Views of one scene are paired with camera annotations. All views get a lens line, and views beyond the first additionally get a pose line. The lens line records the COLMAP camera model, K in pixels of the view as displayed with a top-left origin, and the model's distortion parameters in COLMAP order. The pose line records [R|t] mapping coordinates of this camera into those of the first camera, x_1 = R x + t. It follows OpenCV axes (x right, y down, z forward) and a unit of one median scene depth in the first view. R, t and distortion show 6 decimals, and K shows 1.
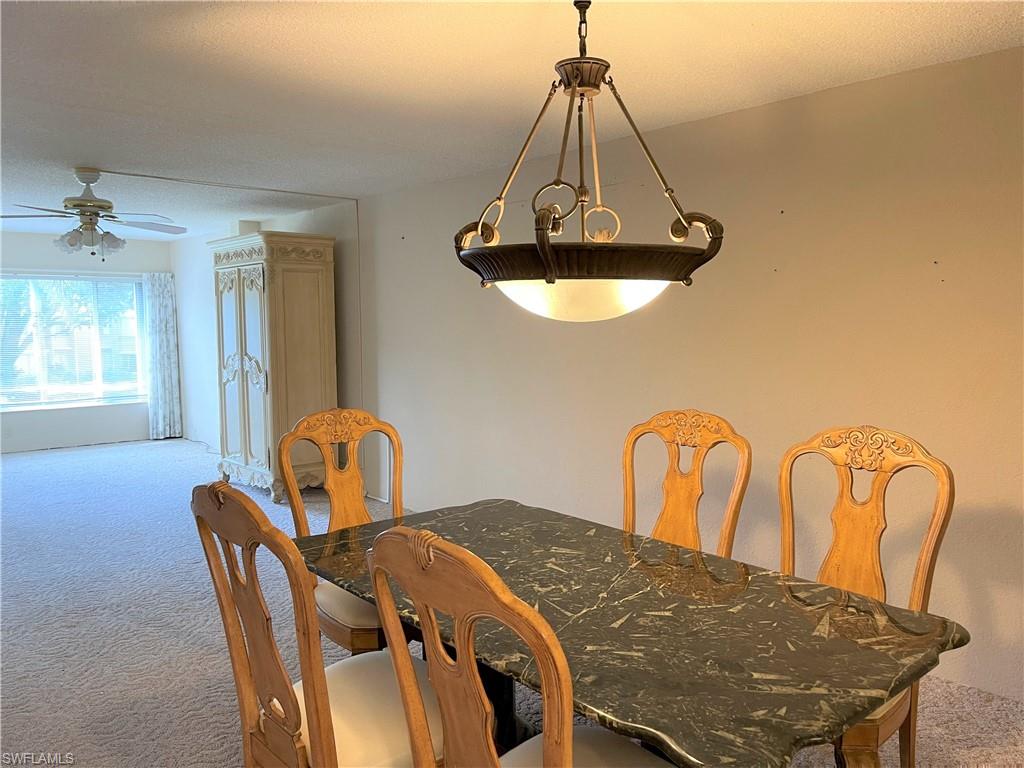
lens RADIAL K [[776.5, 0, 518.1], [0, 776.5, 387.6], [0, 0, 1]] dist [0.062427, -0.071902]
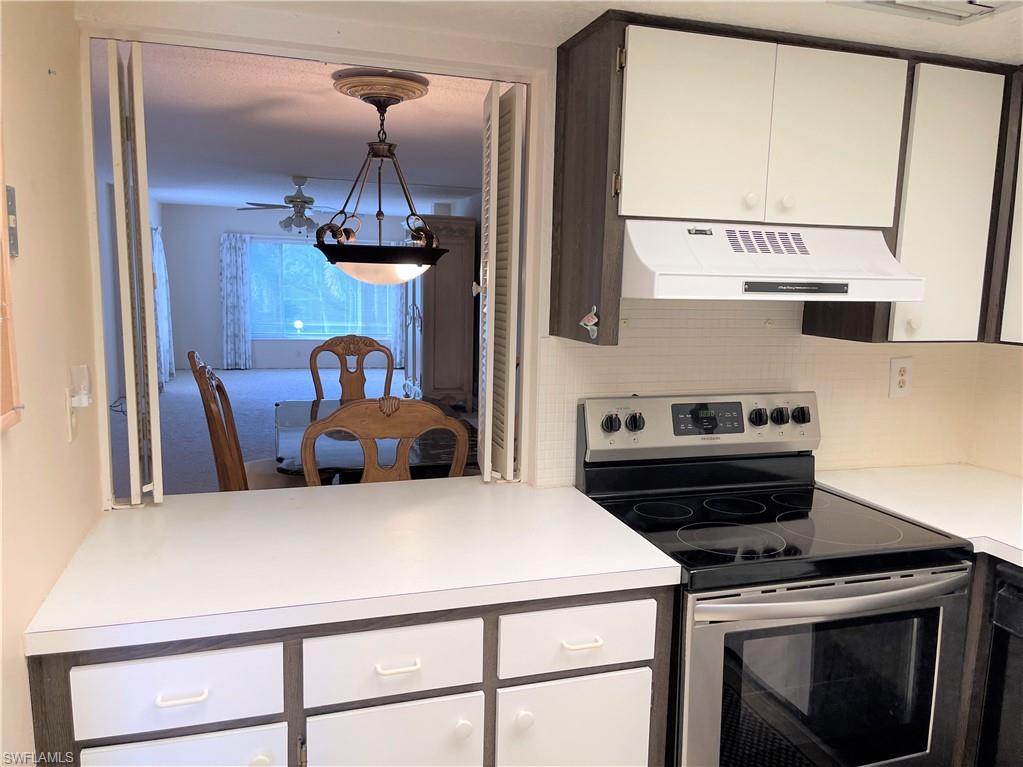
lens RADIAL K [[775.8, 0, 517.6], [0, 775.8, 387.1], [0, 0, 1]] dist [0.062427, -0.071902]
pose [[0.913804, 0.086463, -0.396846, 0.383935], [-0.067633, 0.995830, 0.061232, 0.005771], [0.400485, -0.029114, 0.915841, -0.186188]]
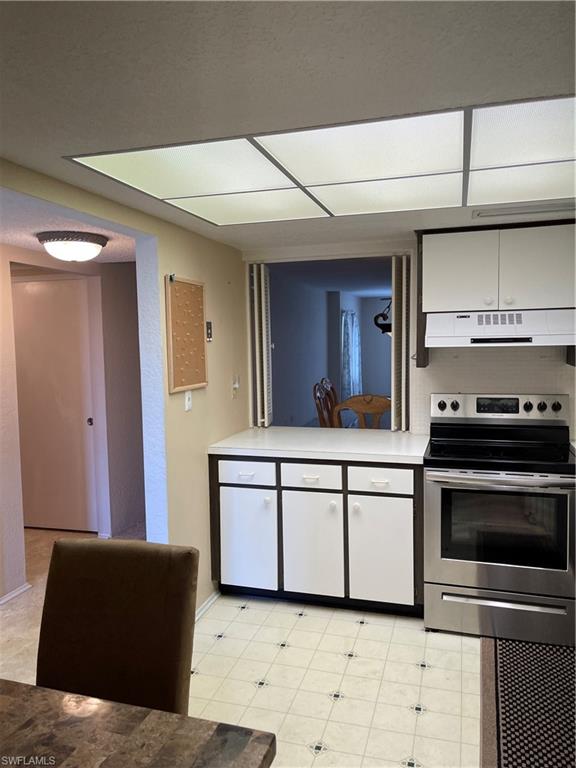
lens RADIAL K [[584.4, 0, 288.0], [0, 584.4, 384.0], [0, 0, 1]] dist [0.077120, -0.077089]
pose [[0.521761, 0.070286, -0.850191, 0.739334], [-0.064975, 0.996979, 0.042545, 0.005749], [0.850613, 0.033043, 0.524752, -0.289773]]
